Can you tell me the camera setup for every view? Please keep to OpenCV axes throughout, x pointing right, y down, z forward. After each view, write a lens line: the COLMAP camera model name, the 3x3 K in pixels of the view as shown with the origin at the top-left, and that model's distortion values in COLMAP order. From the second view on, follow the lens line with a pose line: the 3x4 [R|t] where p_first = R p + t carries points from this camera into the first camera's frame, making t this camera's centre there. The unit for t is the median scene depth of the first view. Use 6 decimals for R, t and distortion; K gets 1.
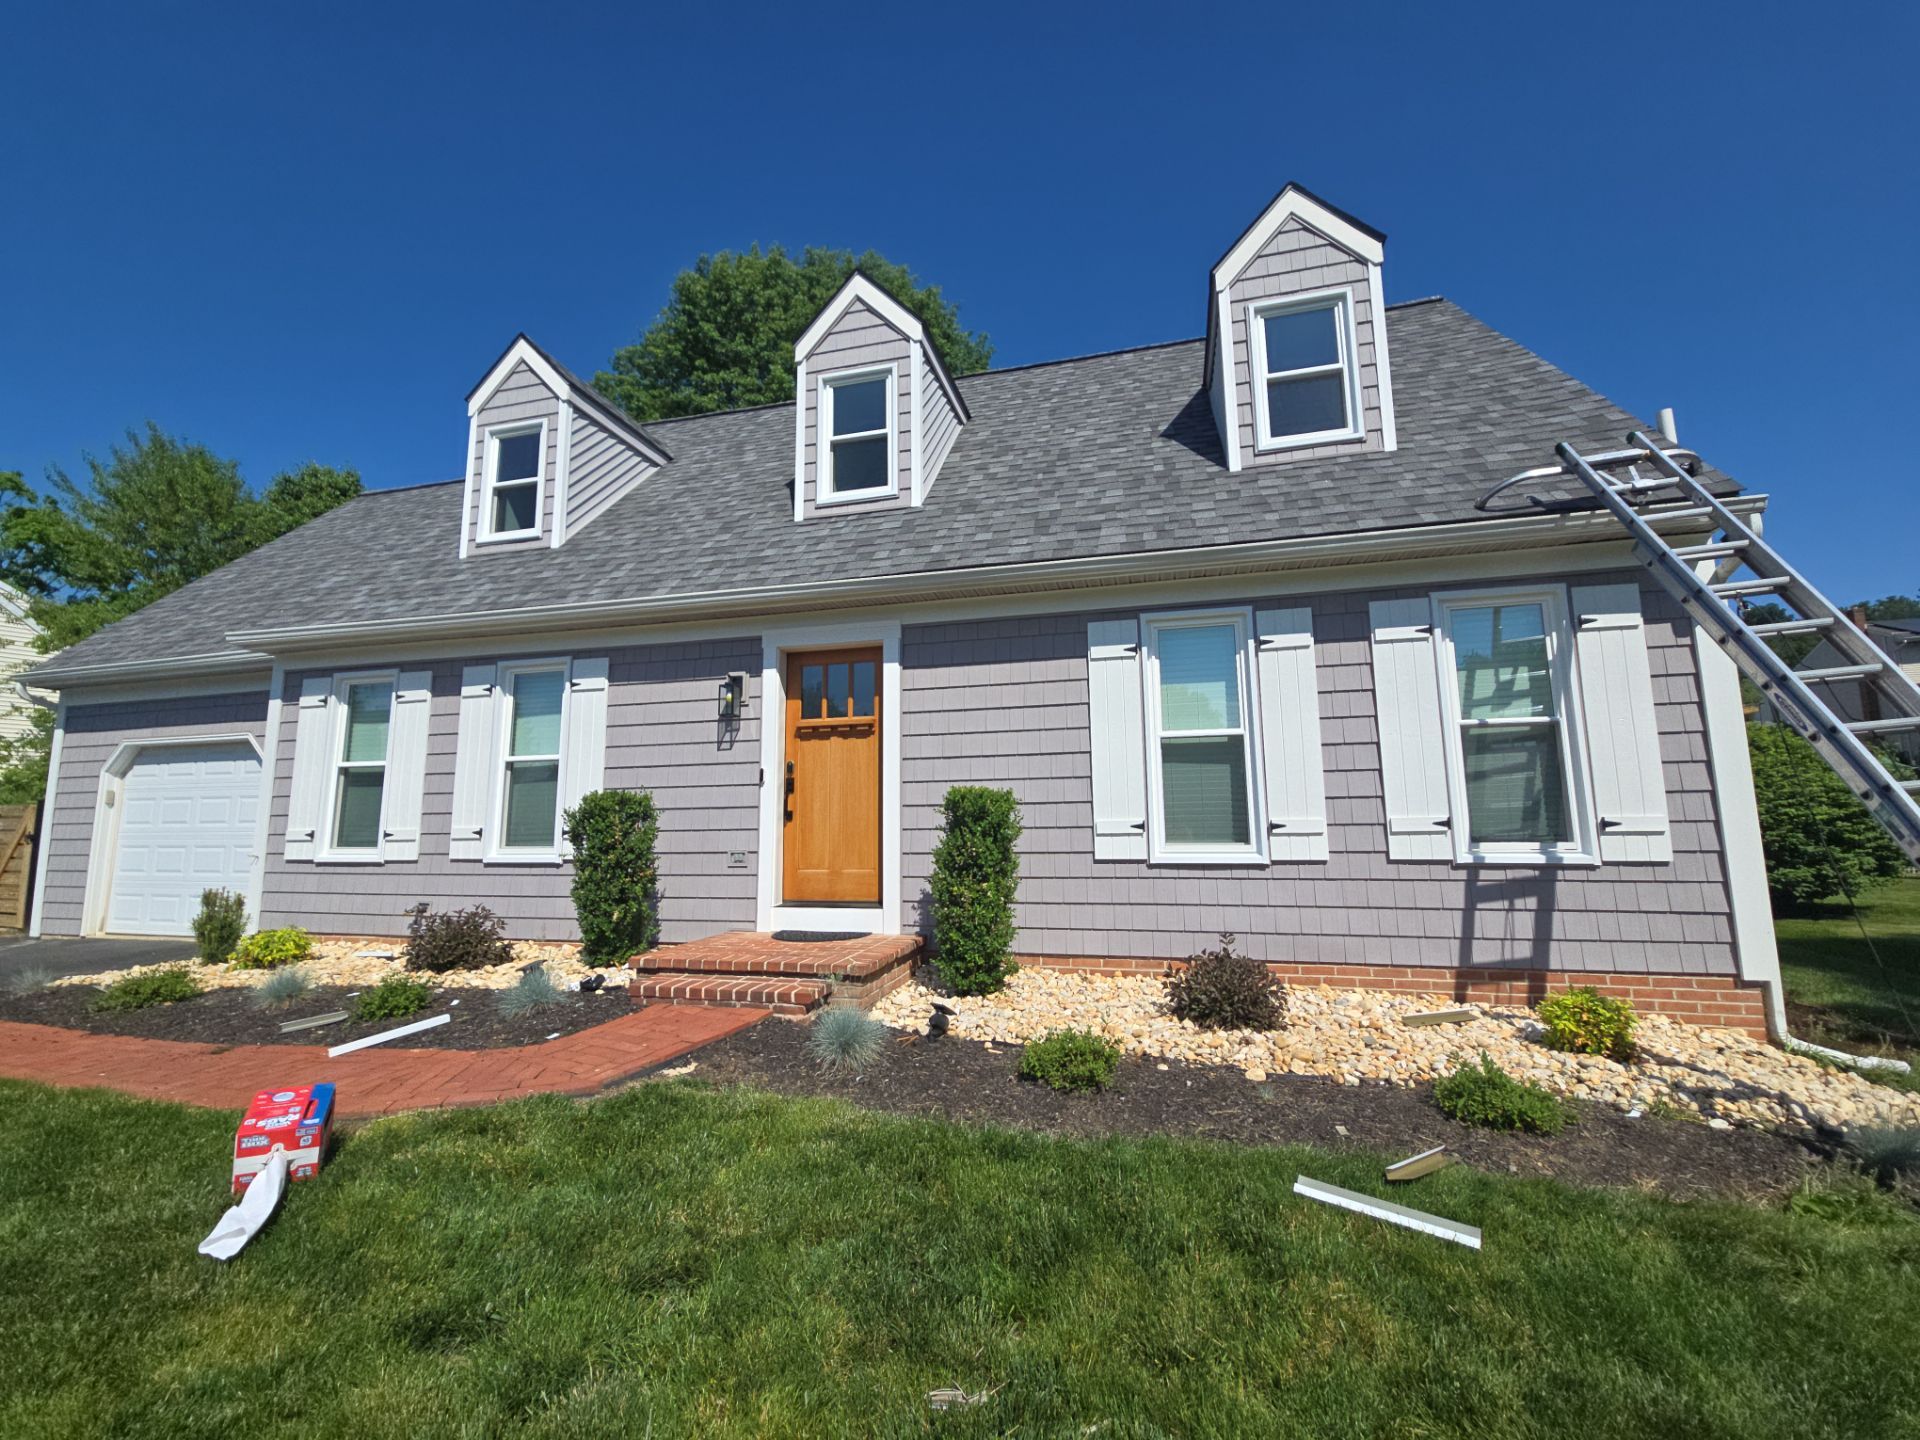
lens RADIAL K [[787.3, 0, 956.8], [0, 787.3, 718.3], [0, 0, 1]] dist [0.005802, -0.003063]
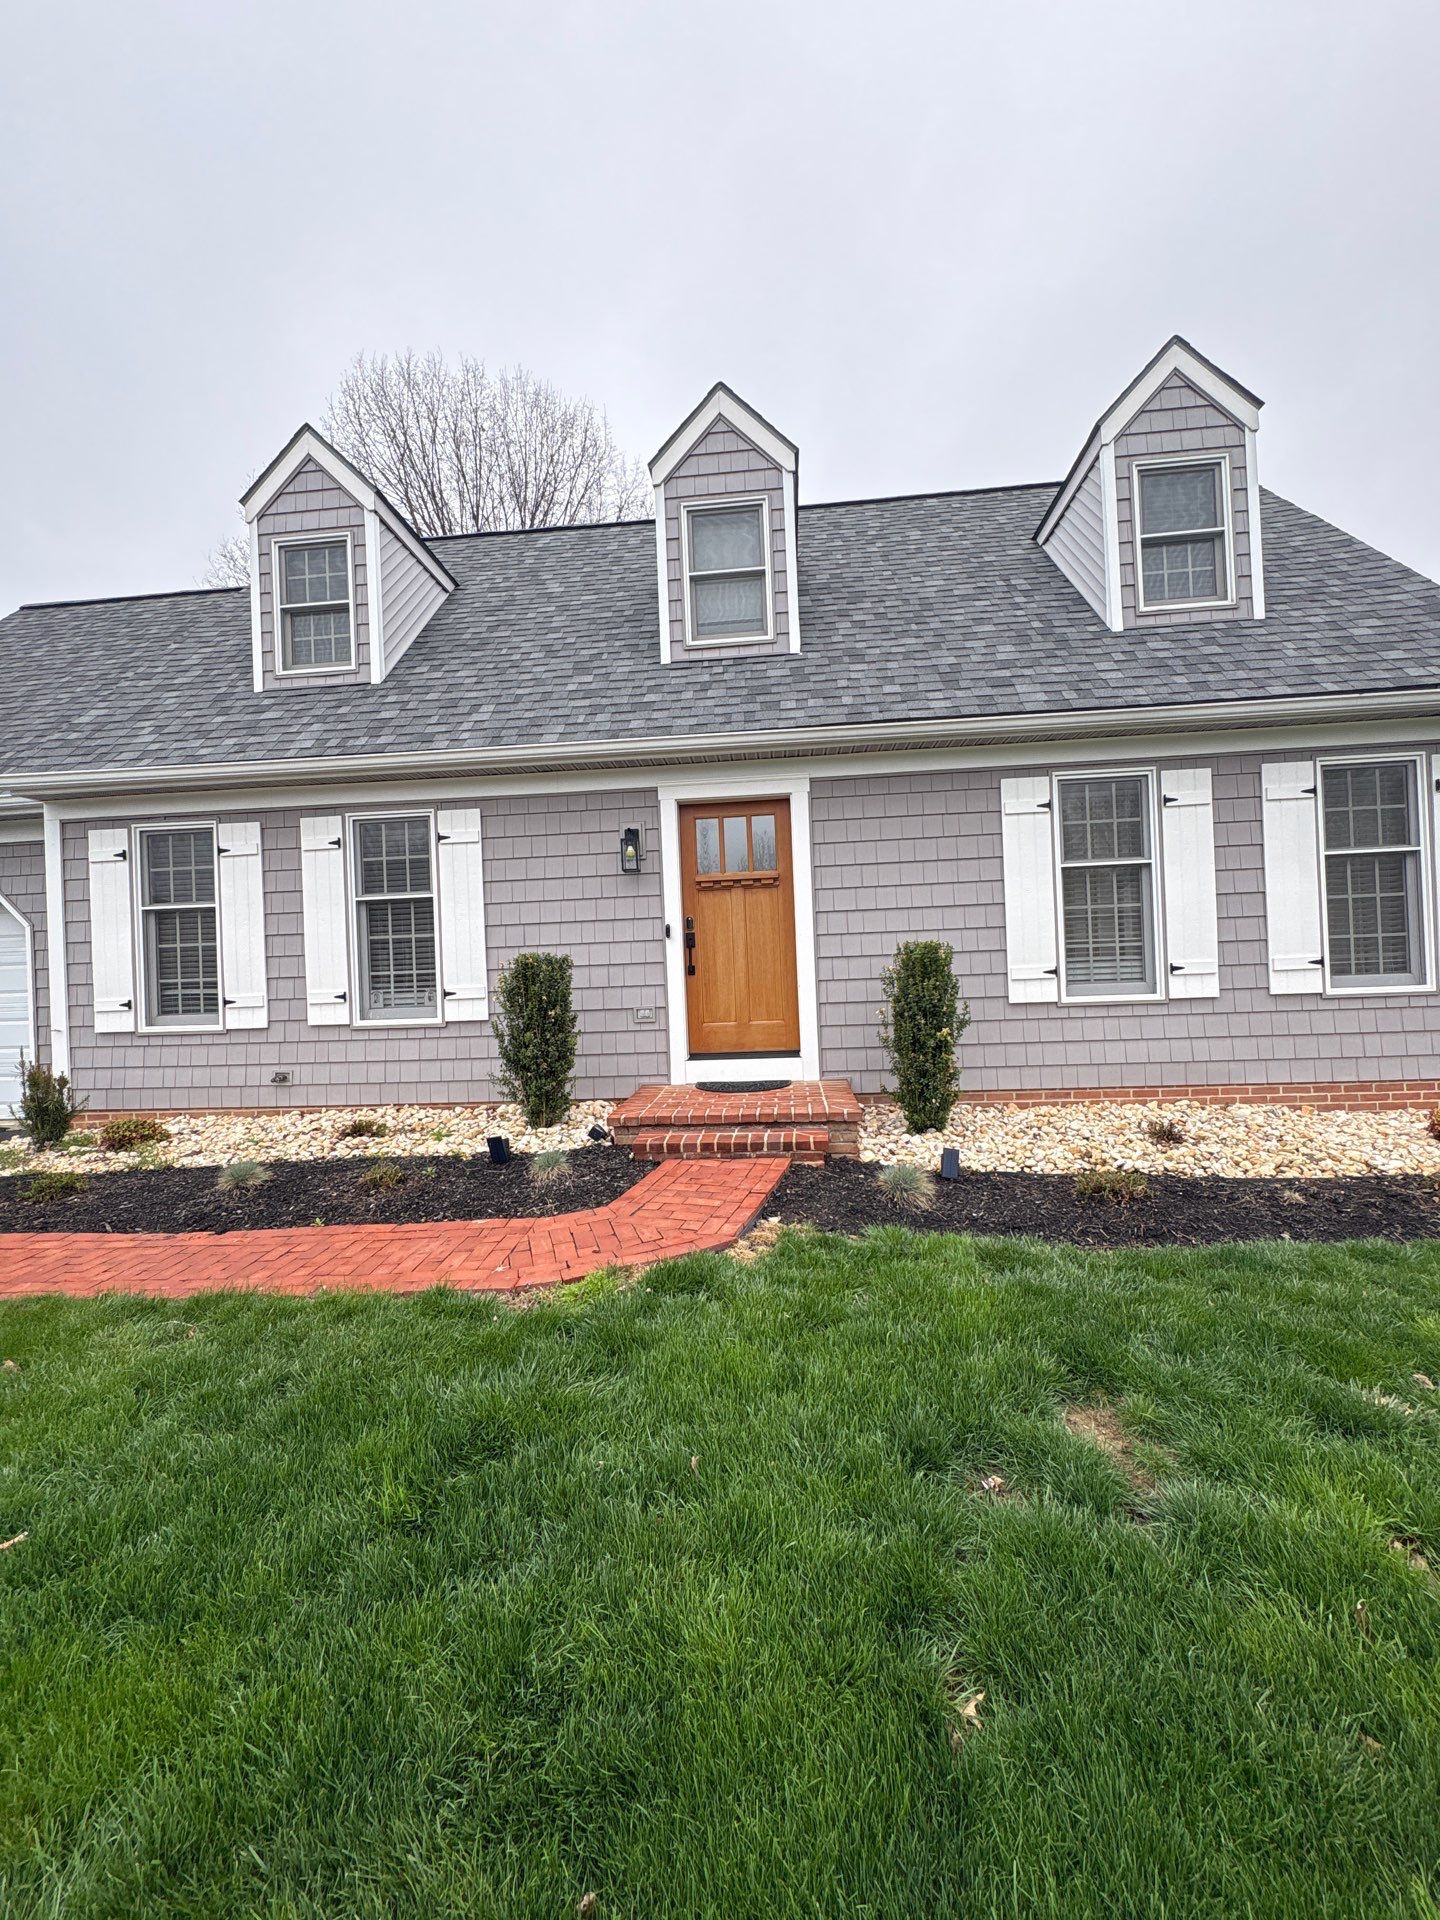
lens RADIAL K [[774.3, 0, 720.7], [0, 774.3, 962.4], [0, 0, 1]] dist [-0.001268, -0.000279]
pose [[0.986066, -0.025130, 0.164448, -0.389170], [0.004593, 0.992260, 0.124095, -0.009919], [-0.166294, -0.121611, 0.978548, 0.036739]]
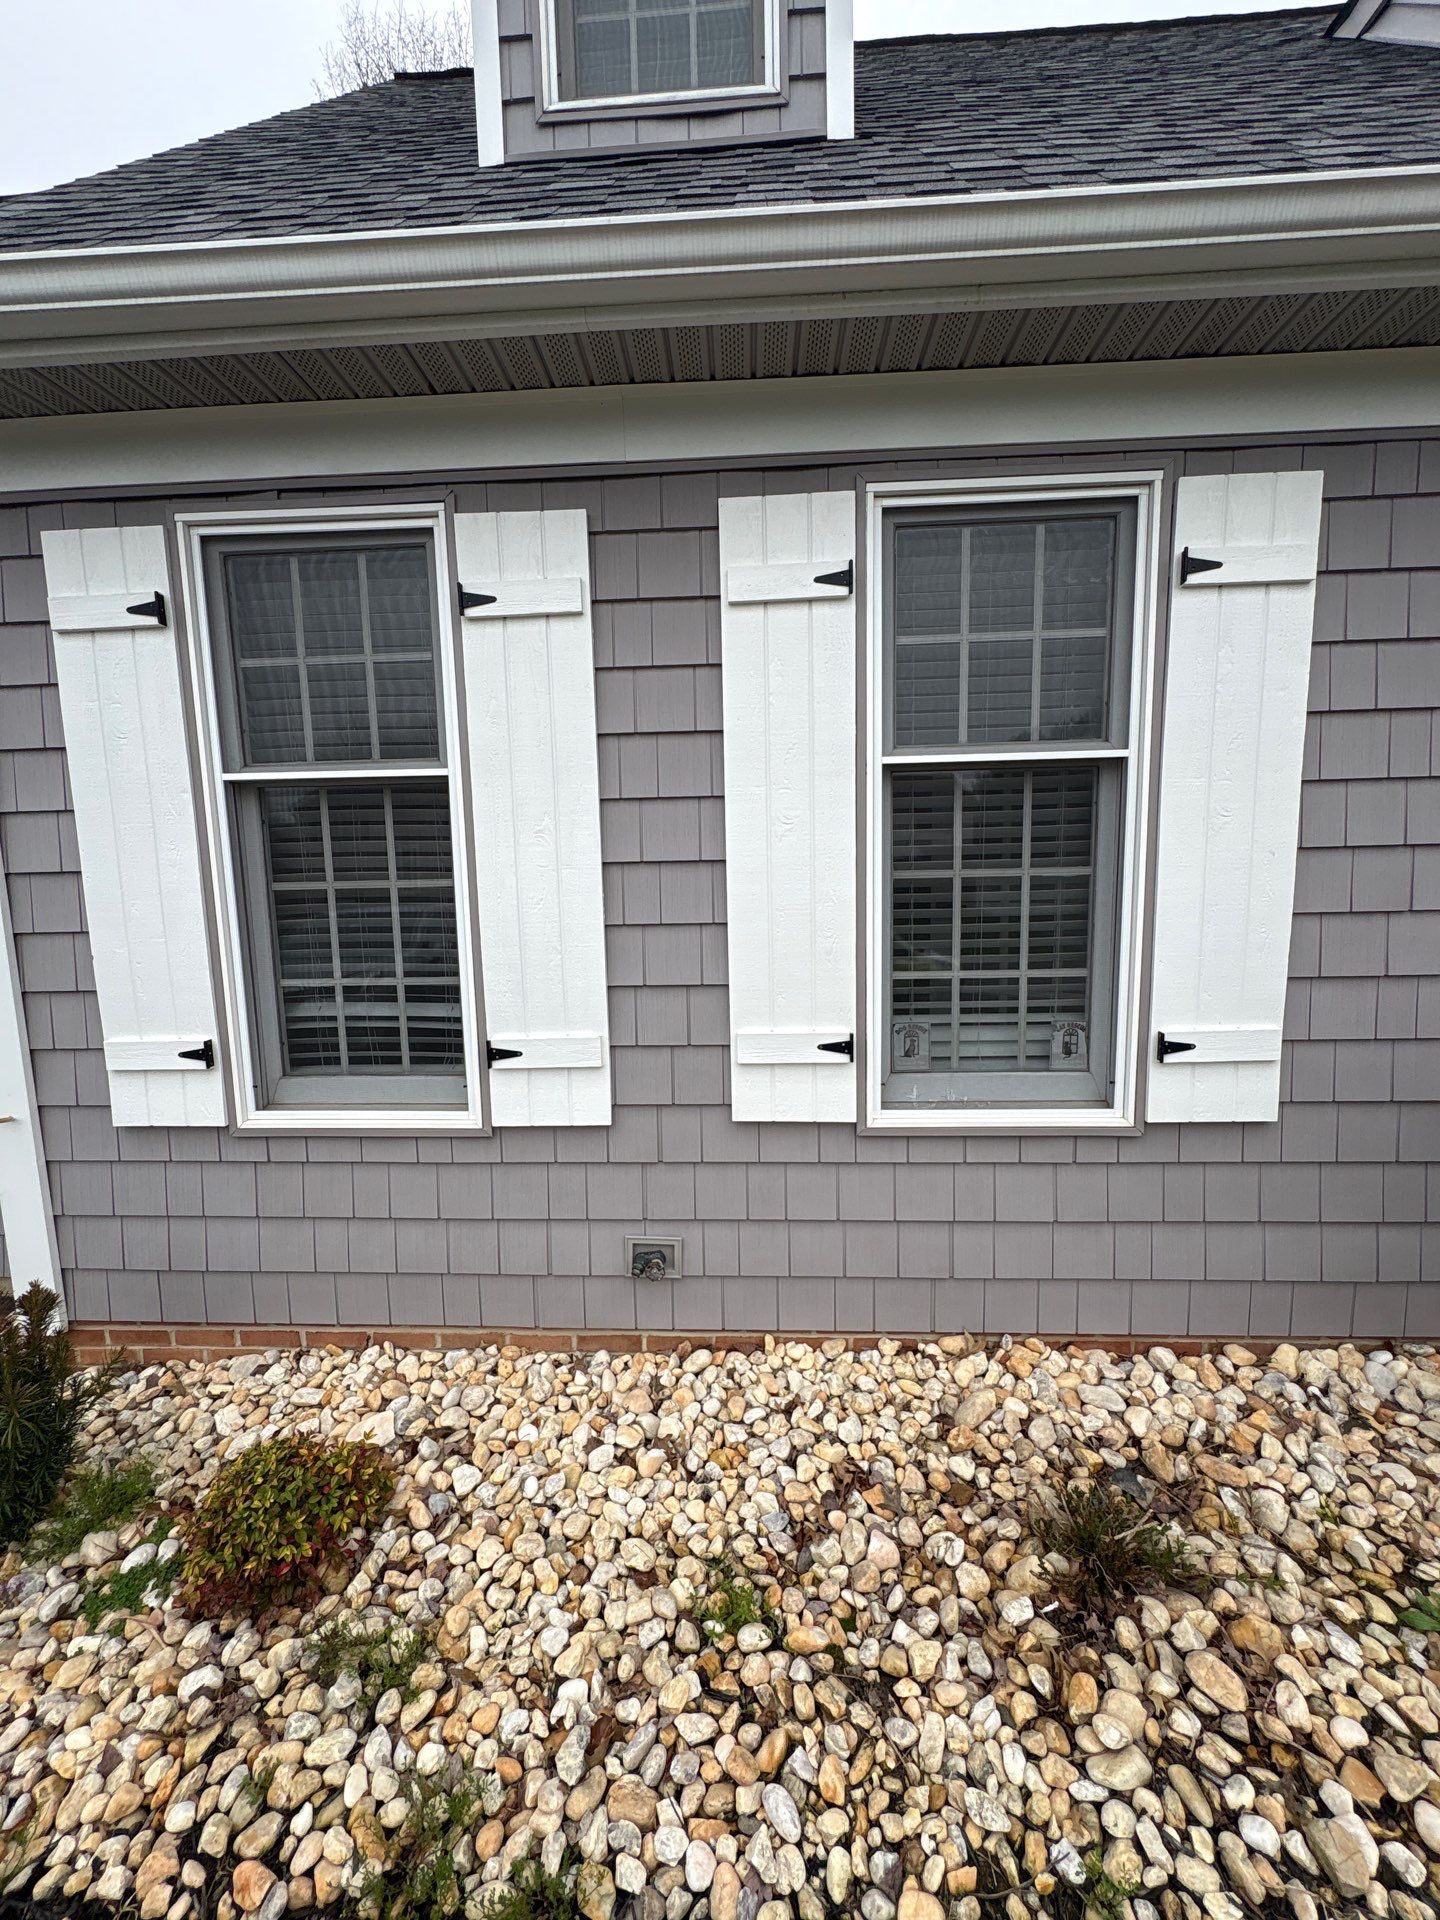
lens RADIAL K [[774.3, 0, 713.4], [0, 774.3, 960.3], [0, 0, 1]] dist [-0.001268, -0.000279]
pose [[0.980991, -0.033093, 0.191213, -0.892144], [-0.016388, 0.967703, 0.251559, 0.038093], [-0.193362, -0.249910, 0.948765, 0.889585]]
